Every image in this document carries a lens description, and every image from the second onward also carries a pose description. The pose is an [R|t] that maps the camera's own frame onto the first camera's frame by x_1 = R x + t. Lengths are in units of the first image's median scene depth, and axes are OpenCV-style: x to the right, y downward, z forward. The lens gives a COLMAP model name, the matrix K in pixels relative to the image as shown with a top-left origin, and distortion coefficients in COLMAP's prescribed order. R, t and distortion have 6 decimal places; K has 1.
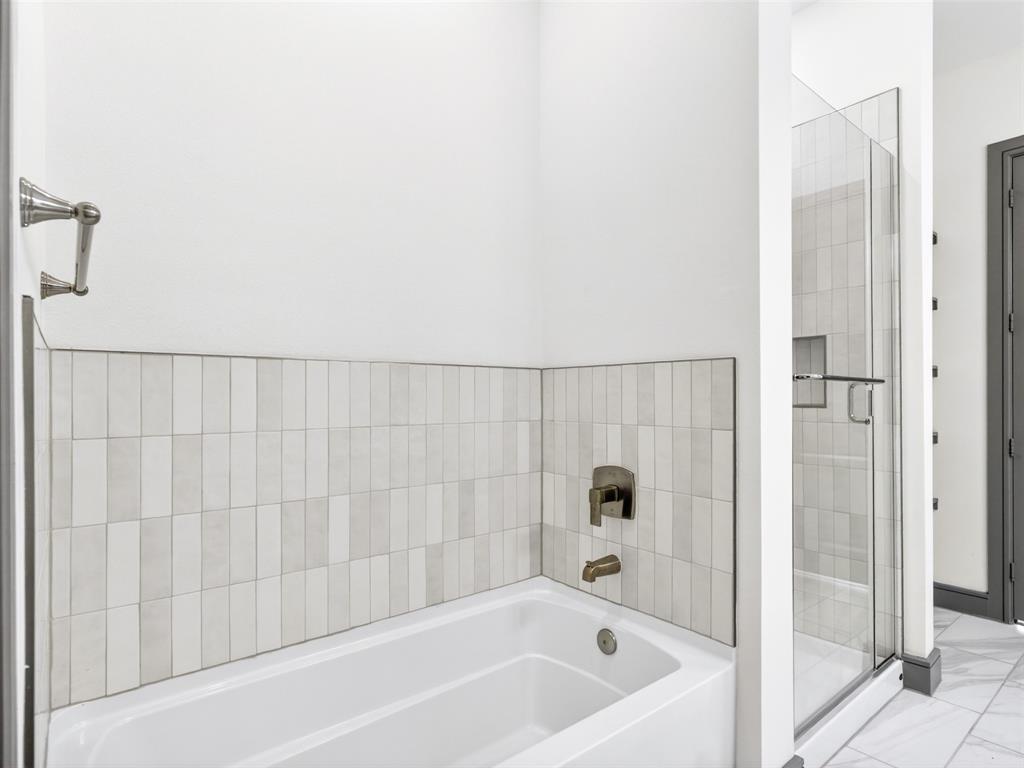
lens RADIAL K [[544.3, 0, 512.5], [0, 544.3, 389.4], [0, 0, 1]] dist [-0.002819, -0.001574]
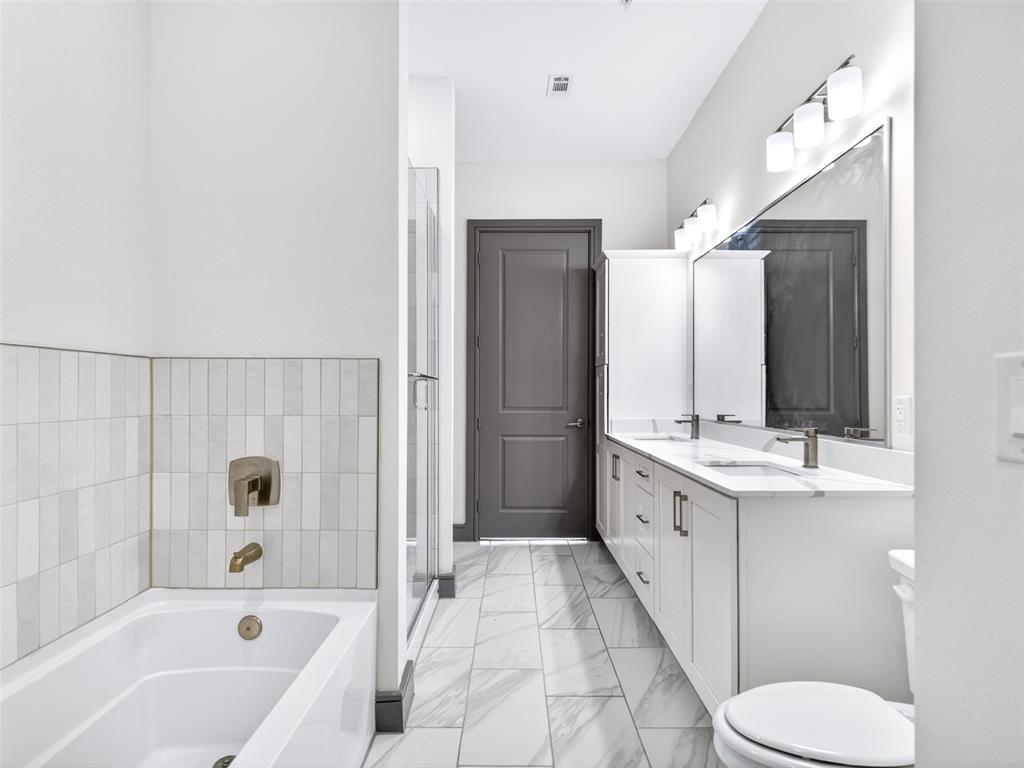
lens RADIAL K [[544.3, 0, 515.3], [0, 544.3, 385.2], [0, 0, 1]] dist [-0.002819, -0.001574]
pose [[0.627046, 0.008818, 0.778932, -0.303944], [-0.016188, 0.999868, 0.001711, -0.003599], [-0.778814, -0.013682, 0.627106, -0.026248]]
